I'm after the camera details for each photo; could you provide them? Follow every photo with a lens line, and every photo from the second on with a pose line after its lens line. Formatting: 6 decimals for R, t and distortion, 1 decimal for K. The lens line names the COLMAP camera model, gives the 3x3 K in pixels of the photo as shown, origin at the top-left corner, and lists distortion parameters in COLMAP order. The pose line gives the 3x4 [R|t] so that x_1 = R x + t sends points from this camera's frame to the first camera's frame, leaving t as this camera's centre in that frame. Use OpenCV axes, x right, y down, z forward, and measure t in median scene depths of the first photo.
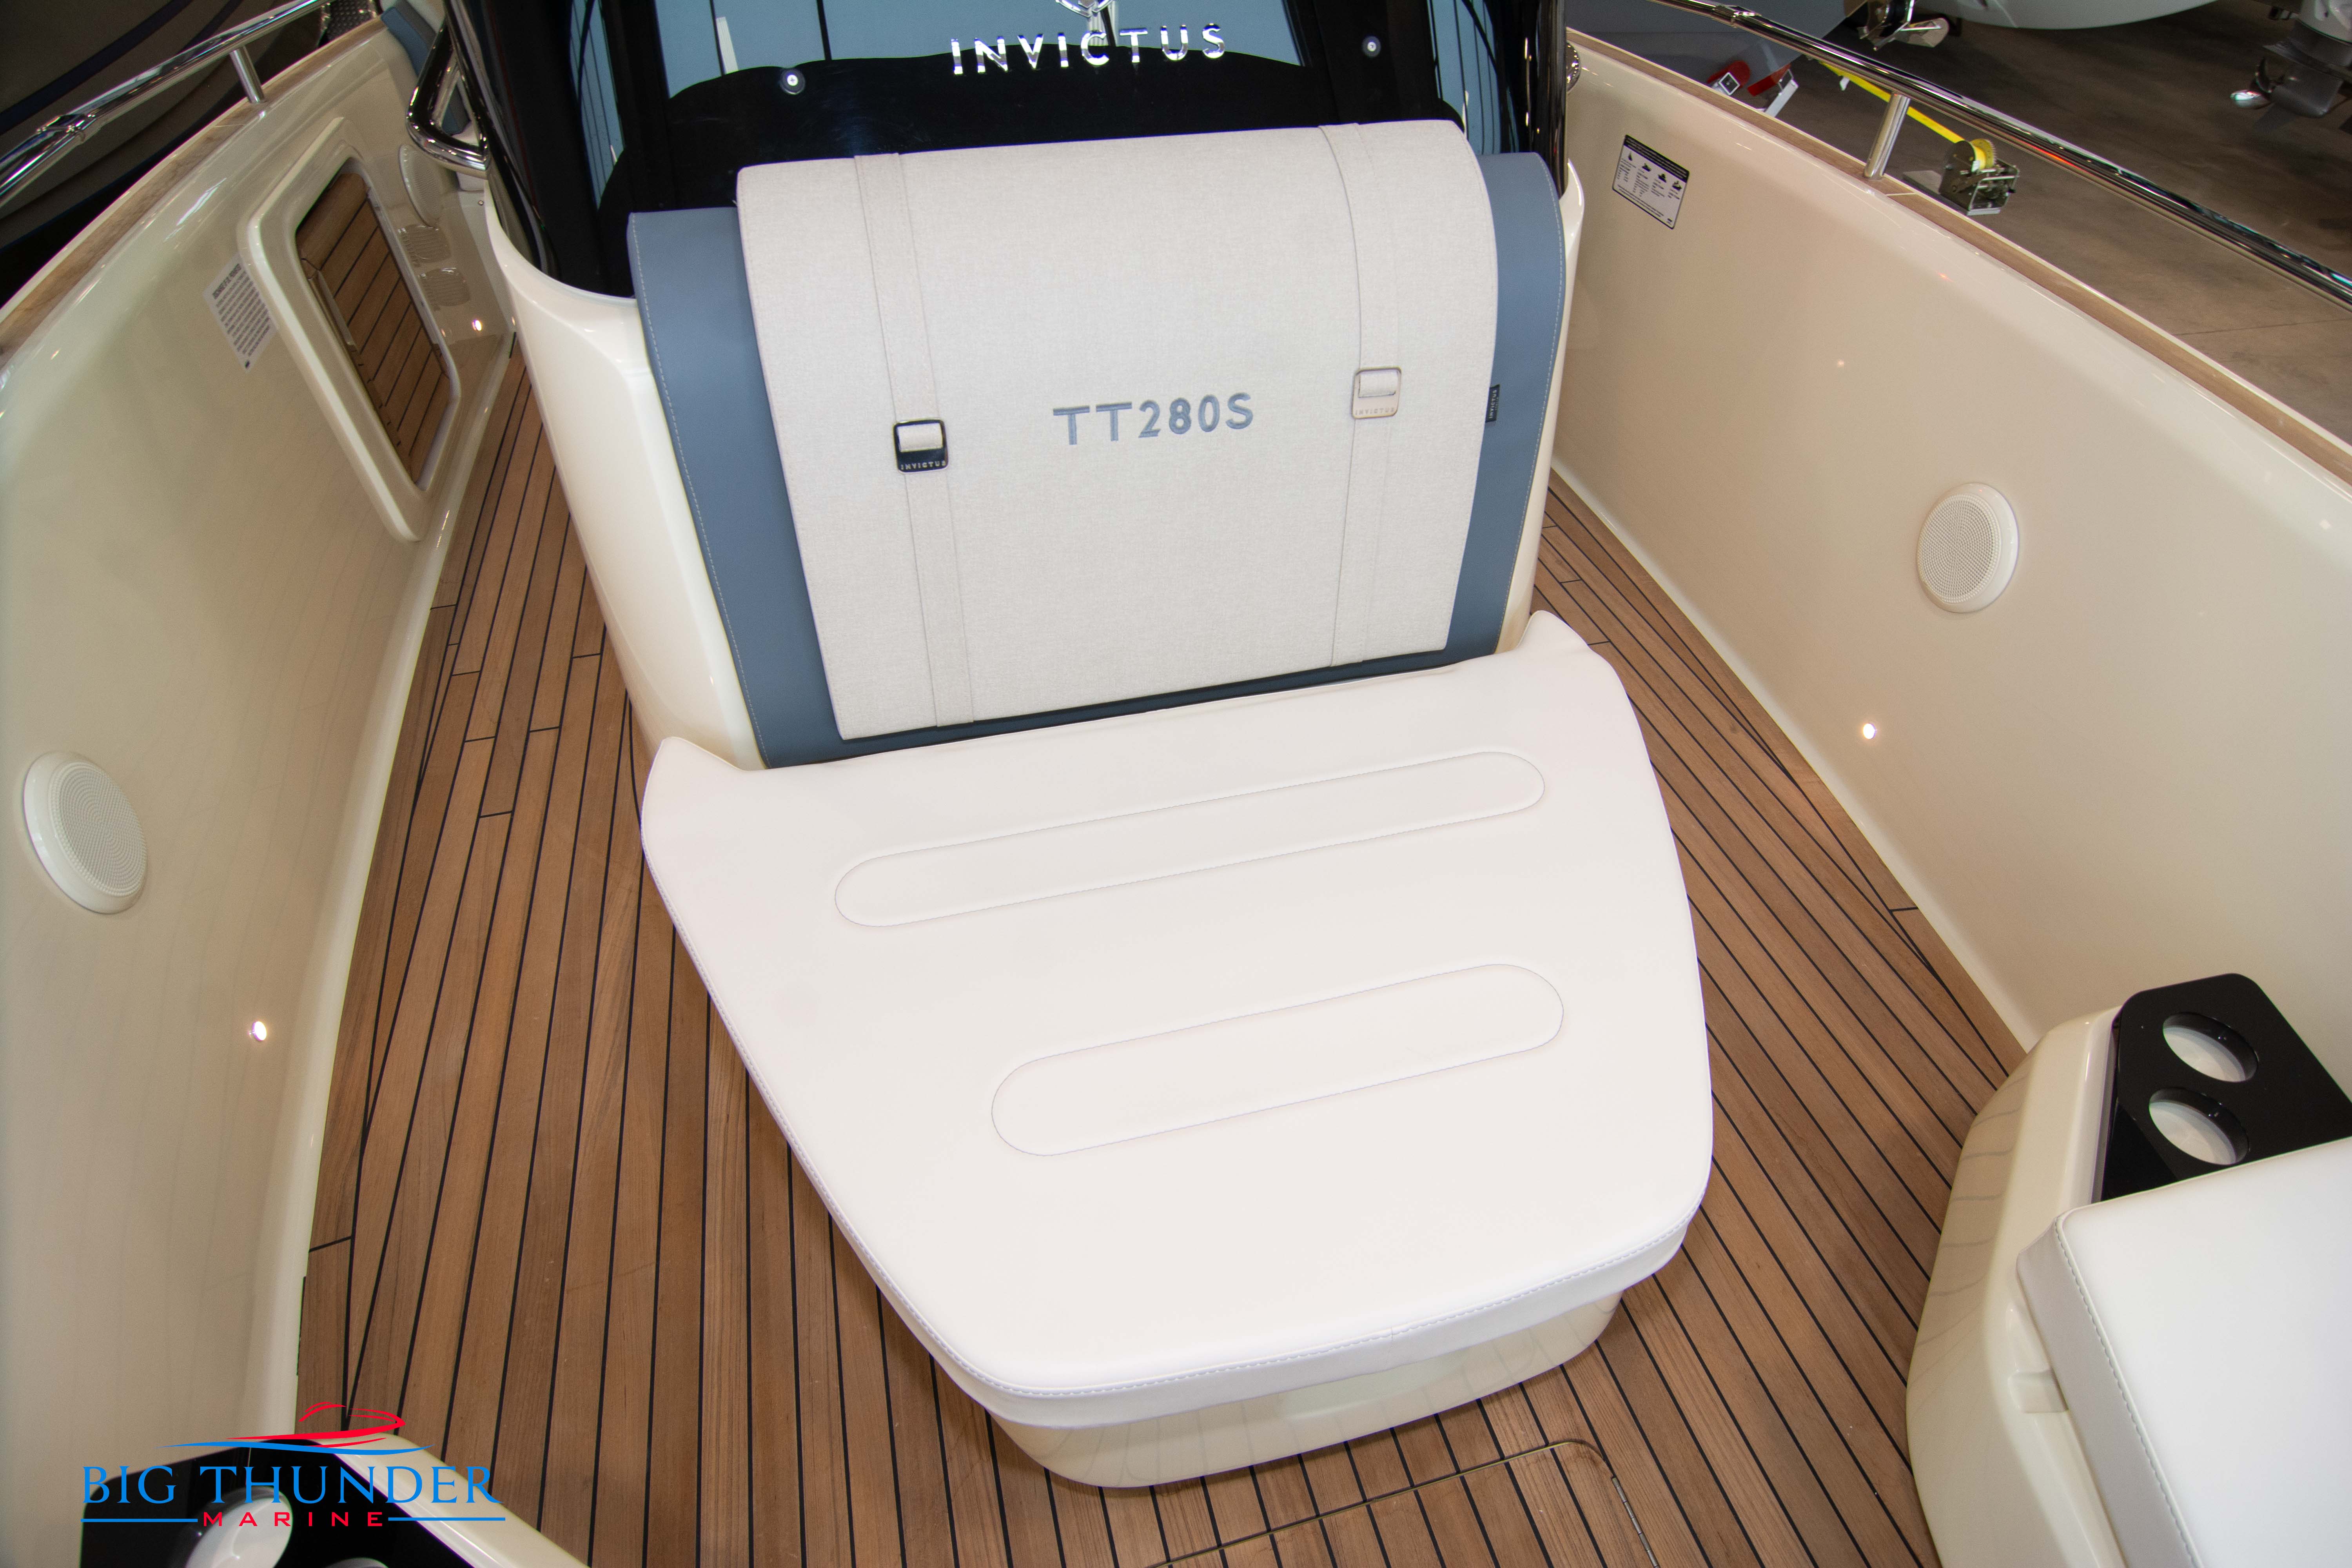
lens RADIAL K [[1258.5, 0, 1187.6], [0, 1258.5, 786.5], [0, 0, 1]] dist [-0.016990, -0.004467]
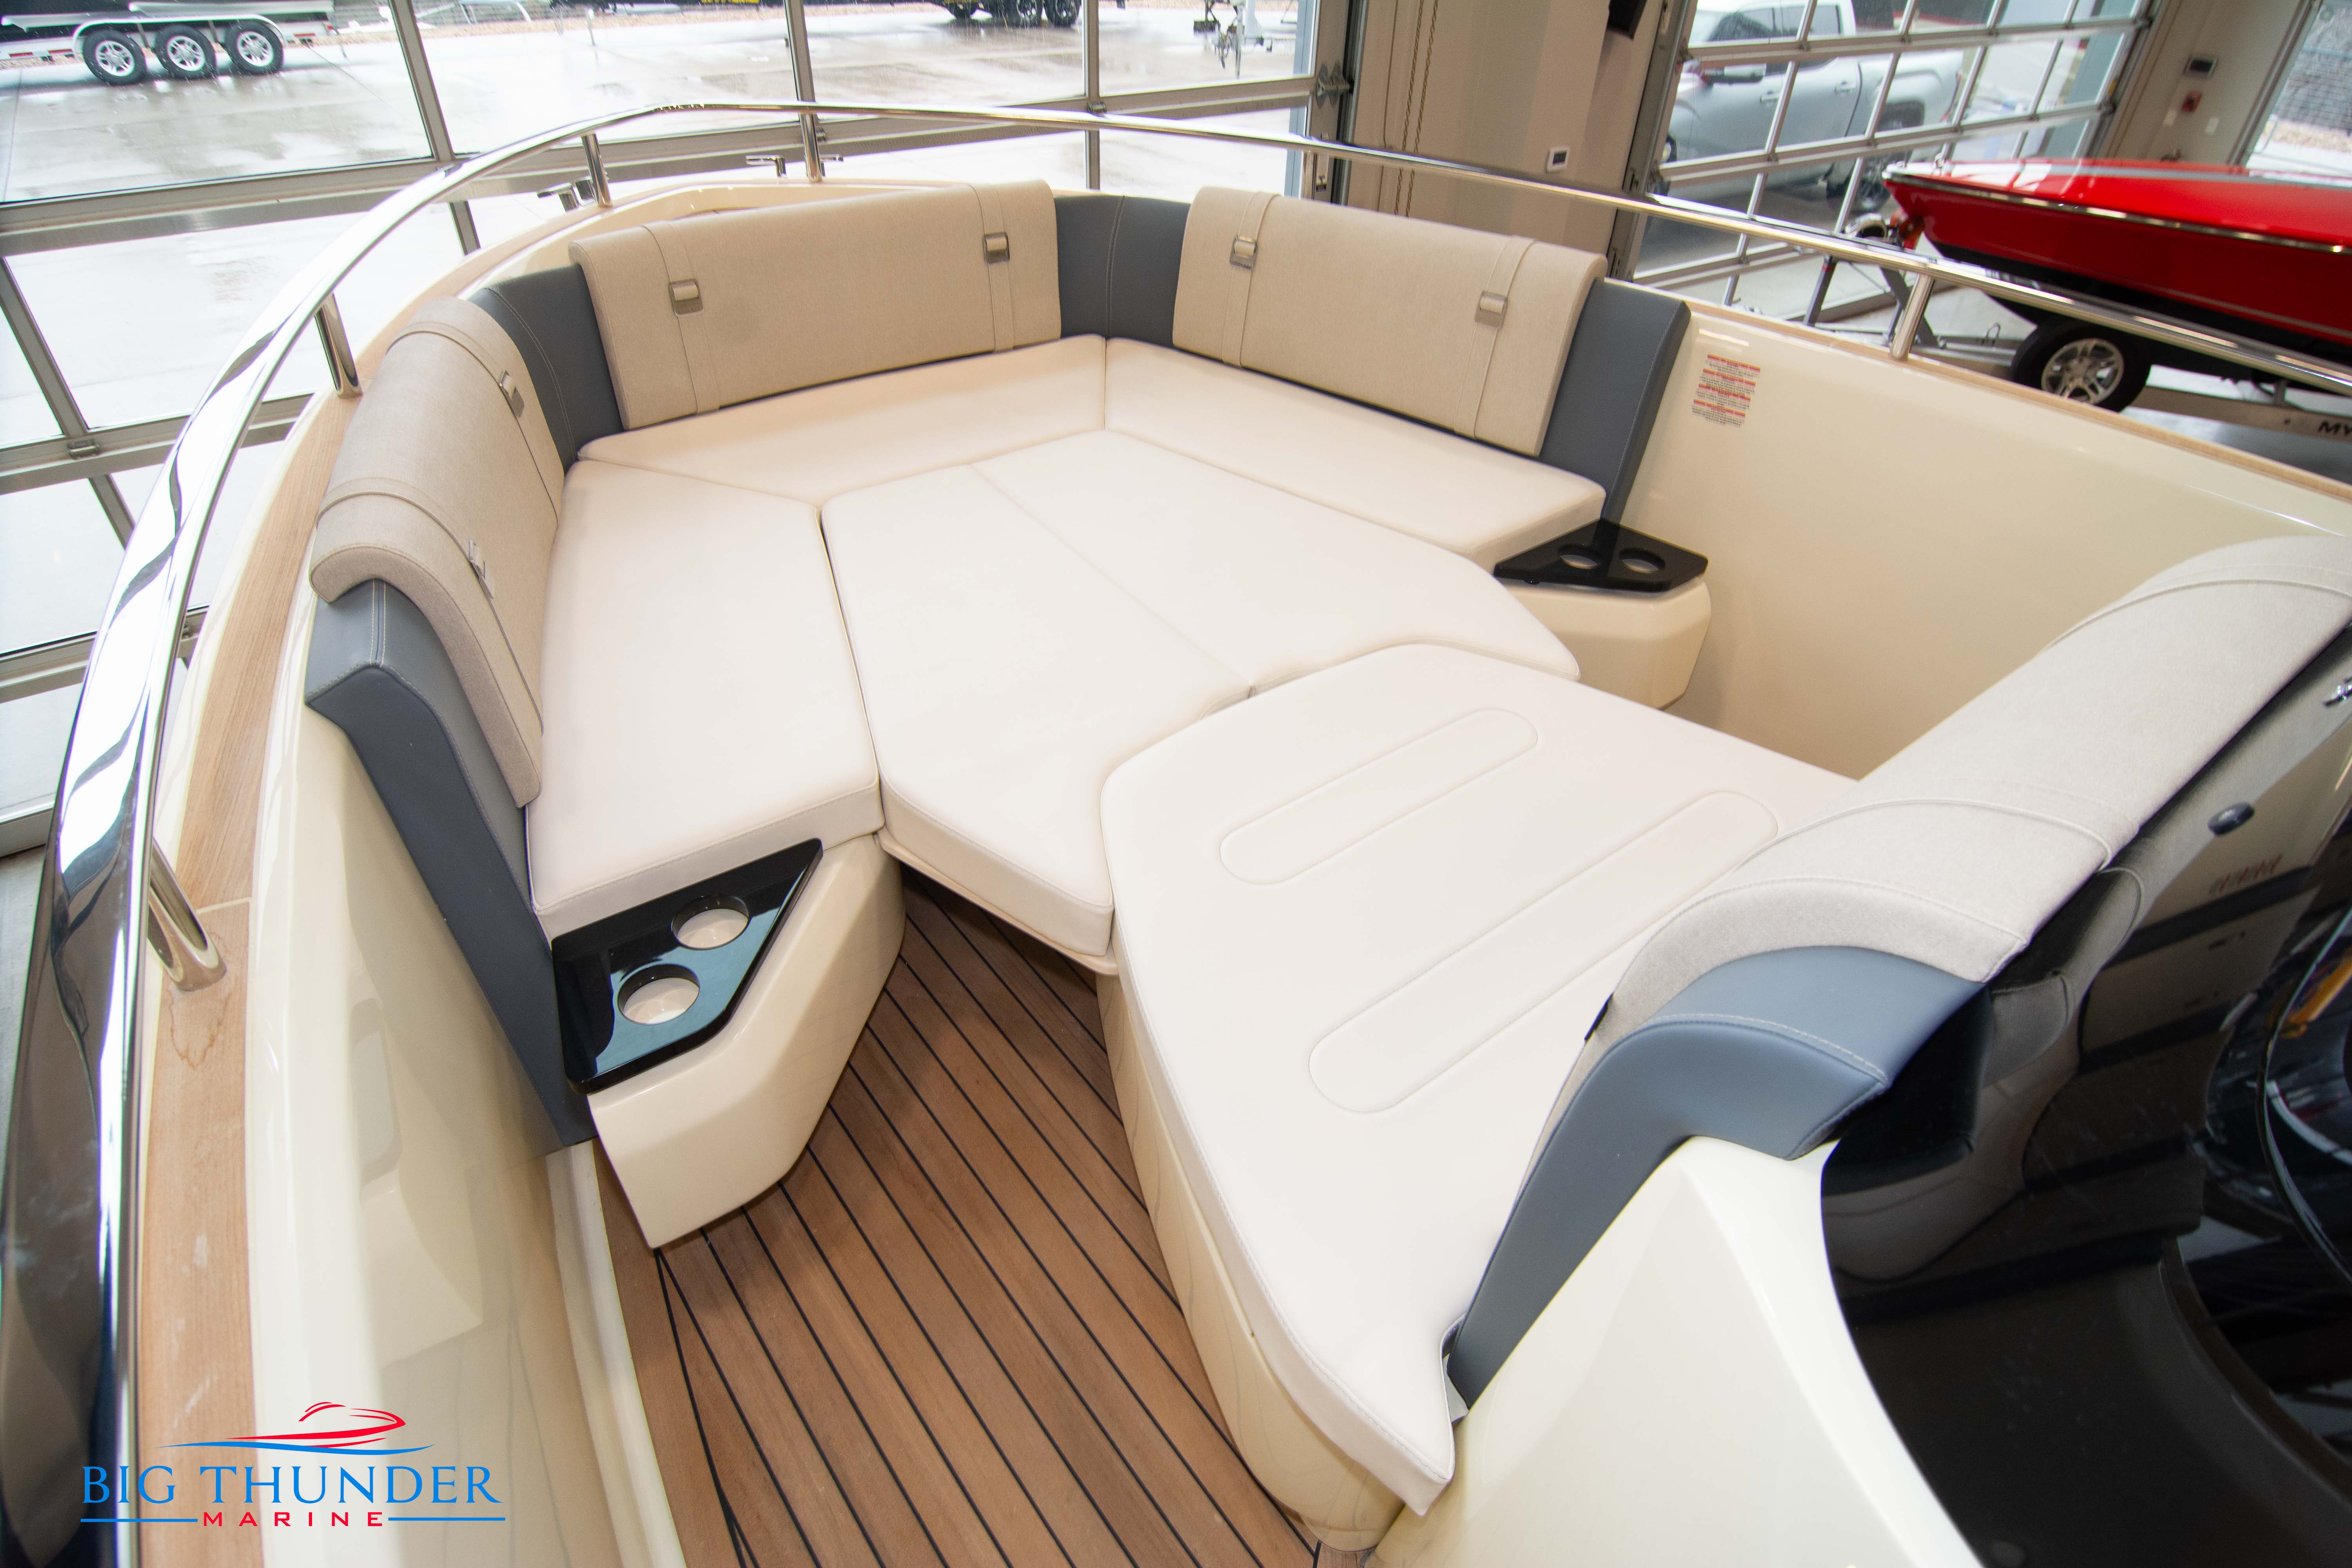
lens RADIAL K [[1253.6, 0, 1189.6], [0, 1253.6, 788.0], [0, 0, 1]] dist [-0.008539, -0.008971]
pose [[-0.914429, 0.207373, -0.347585, 0.422374], [-0.319399, 0.157757, 0.934397, -0.567238], [0.248603, 0.965458, -0.078023, 0.586376]]
